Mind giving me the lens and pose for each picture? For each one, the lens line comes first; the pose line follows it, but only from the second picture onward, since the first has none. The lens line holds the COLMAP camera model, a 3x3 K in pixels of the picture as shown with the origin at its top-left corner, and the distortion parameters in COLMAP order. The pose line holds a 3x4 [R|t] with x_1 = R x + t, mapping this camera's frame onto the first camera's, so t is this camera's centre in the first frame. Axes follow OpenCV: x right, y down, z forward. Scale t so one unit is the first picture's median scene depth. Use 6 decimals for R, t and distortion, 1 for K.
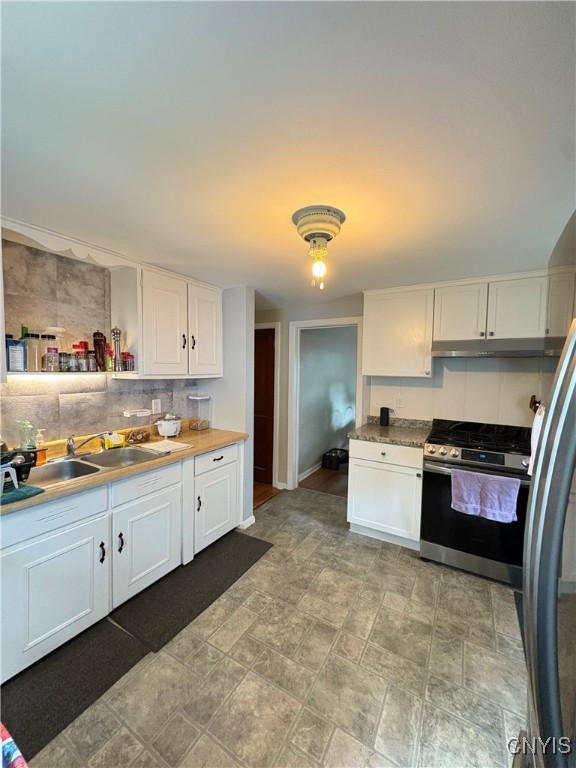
lens RADIAL K [[305.2, 0, 288.0], [0, 305.2, 384.0], [0, 0, 1]] dist [0.001642, -0.000050]
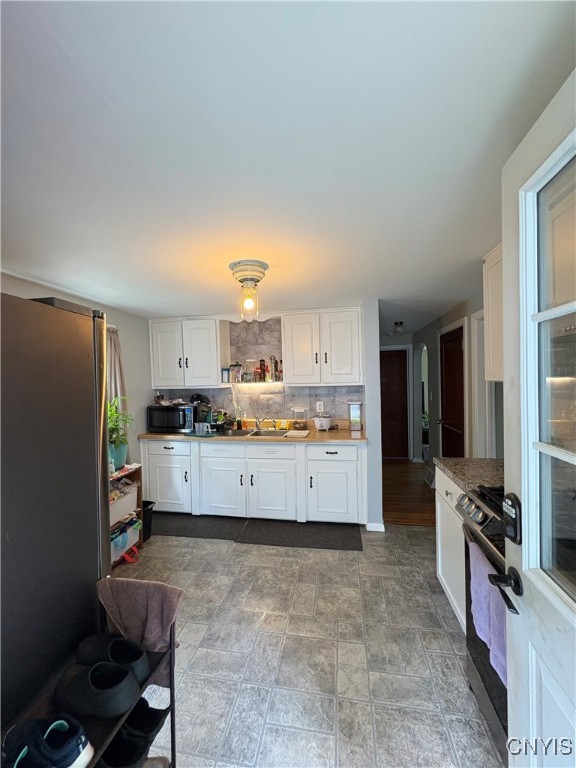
lens RADIAL K [[305.2, 0, 288.0], [0, 305.2, 384.0], [0, 0, 1]] dist [0.001642, -0.000050]
pose [[0.350478, -0.007523, -0.936541, 1.029794], [-0.019414, 0.999695, -0.015296, -0.005424], [0.936370, 0.023543, 0.350225, 0.508233]]
